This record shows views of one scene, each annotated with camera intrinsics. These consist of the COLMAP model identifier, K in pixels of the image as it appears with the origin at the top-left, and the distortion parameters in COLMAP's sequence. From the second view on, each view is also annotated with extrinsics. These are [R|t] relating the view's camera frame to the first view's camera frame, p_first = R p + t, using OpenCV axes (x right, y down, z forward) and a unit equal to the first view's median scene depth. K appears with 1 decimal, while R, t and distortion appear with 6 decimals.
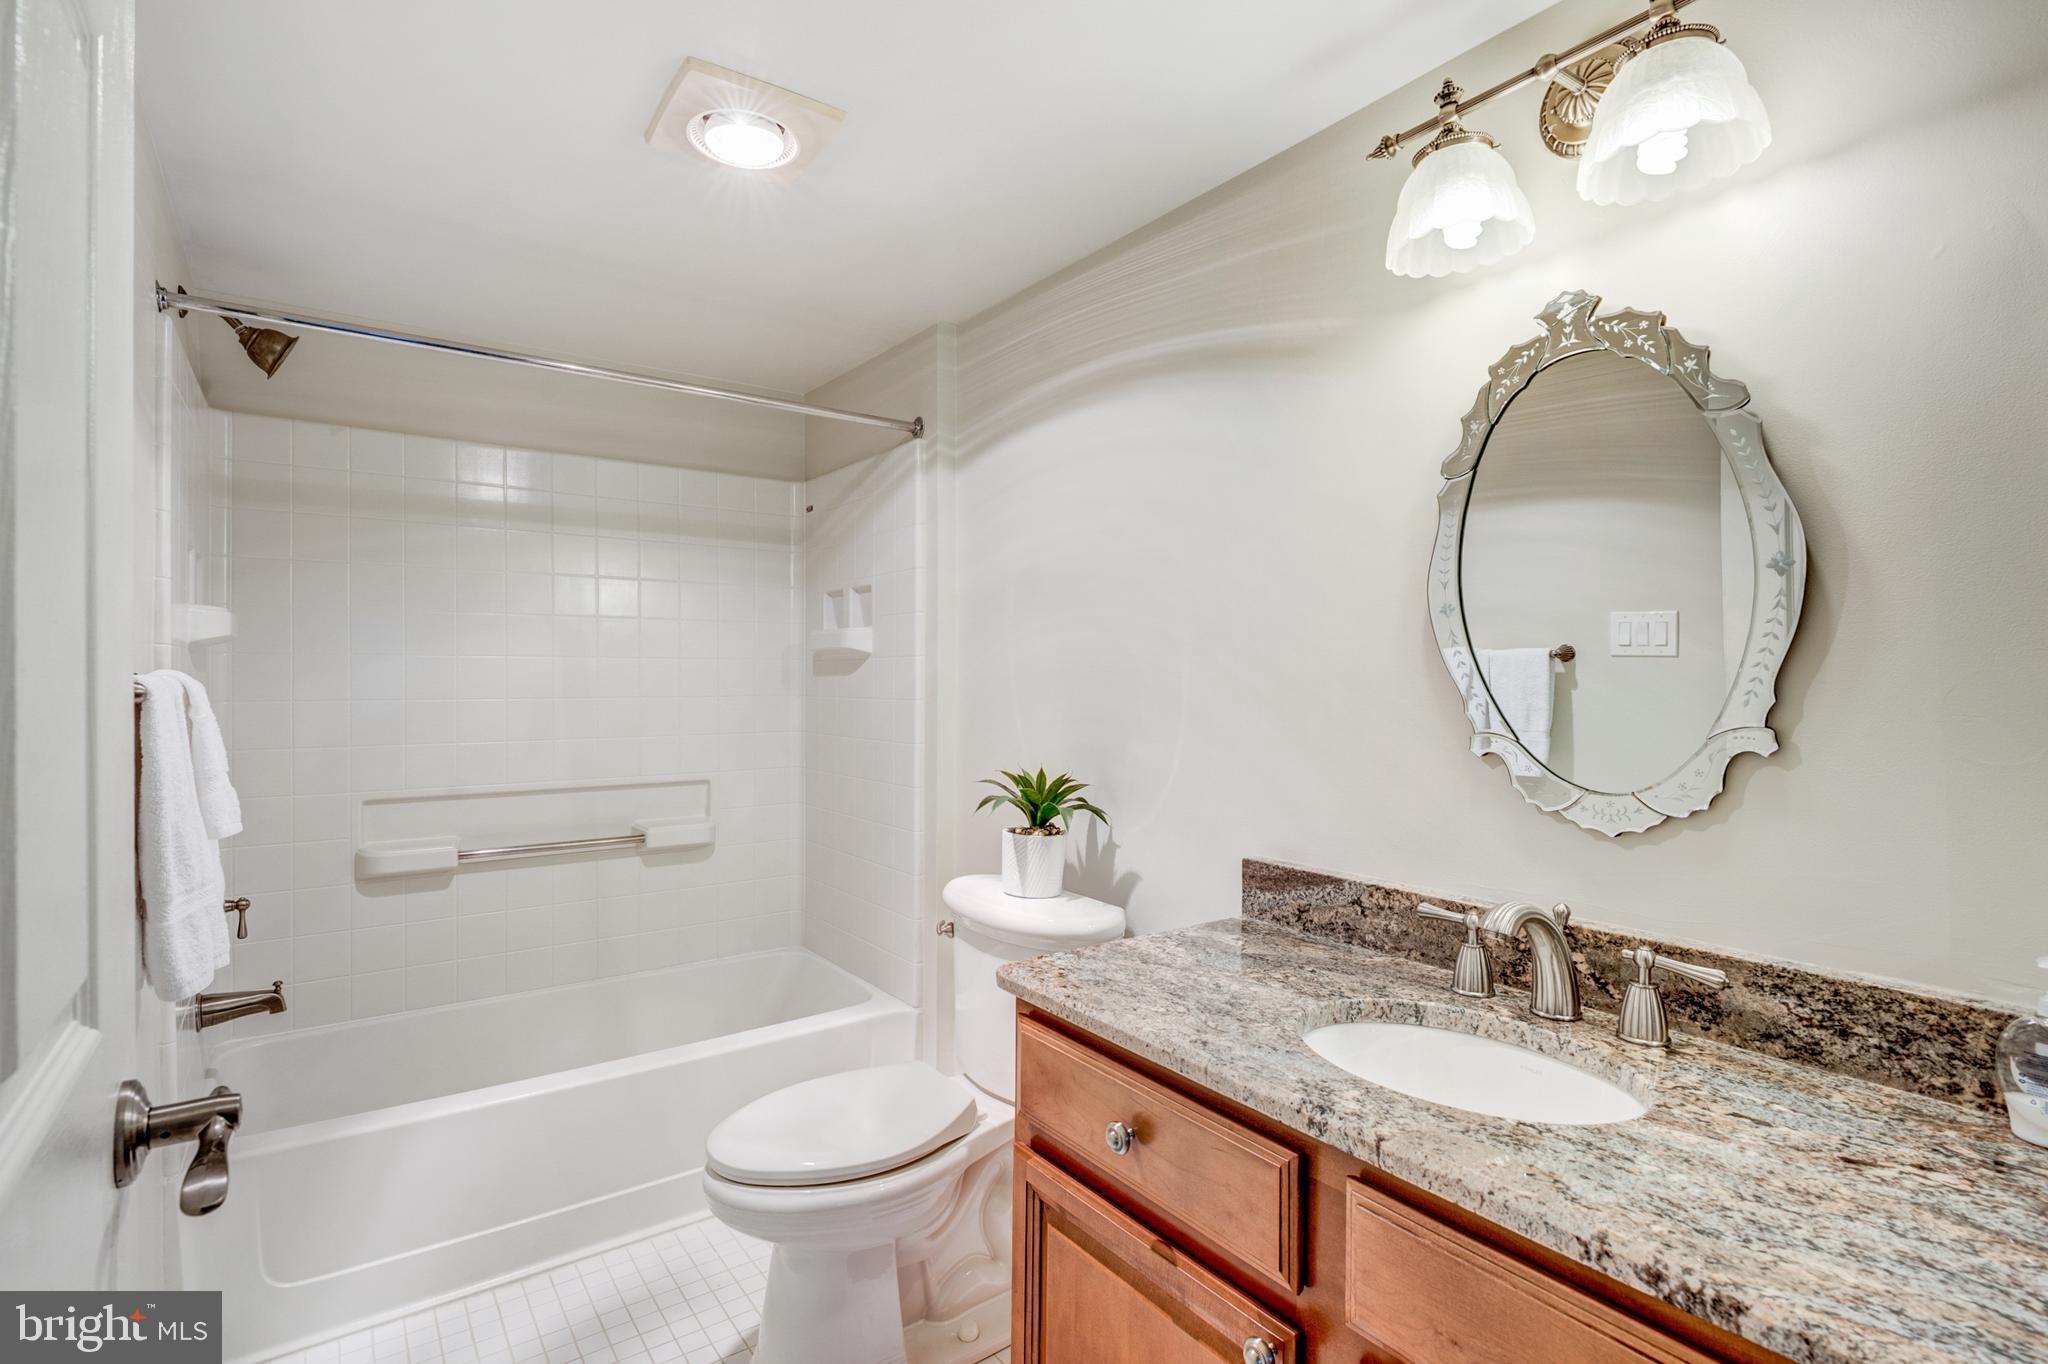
lens RADIAL K [[945.7, 0, 1021.7], [0, 945.7, 682.5], [0, 0, 1]] dist [-0.005945, -0.000029]
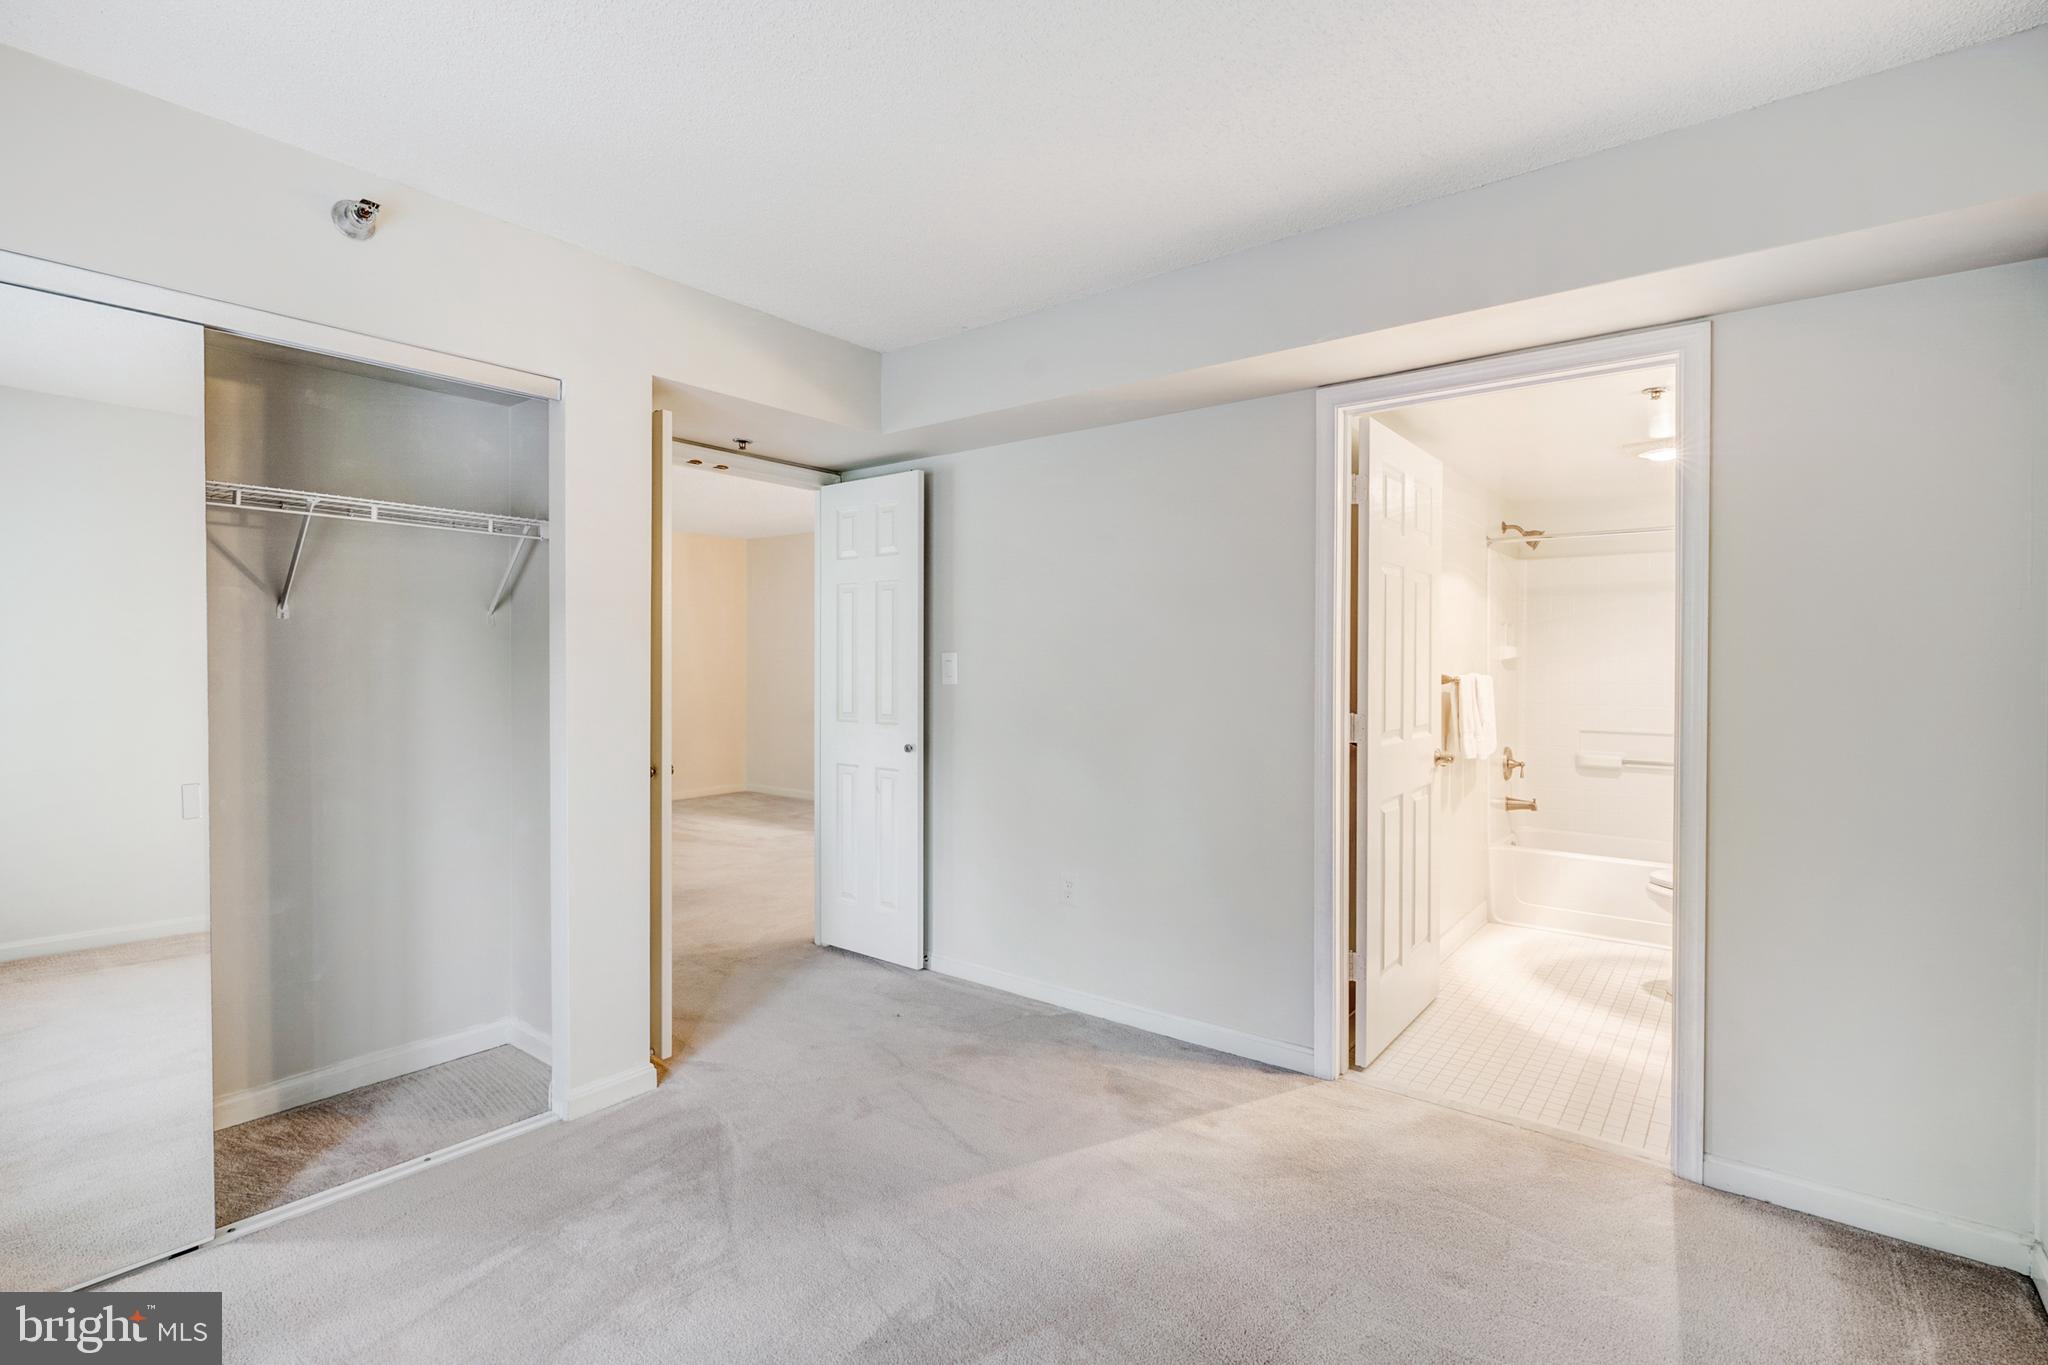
lens RADIAL K [[945.7, 0, 1026.5], [0, 945.7, 677.0], [0, 0, 1]] dist [-0.005945, -0.000029]
pose [[0.248173, -0.001398, -0.968715, 1.185305], [0.002092, 0.999997, -0.000907, 0.002523], [0.968714, -0.001802, 0.248175, -0.832707]]
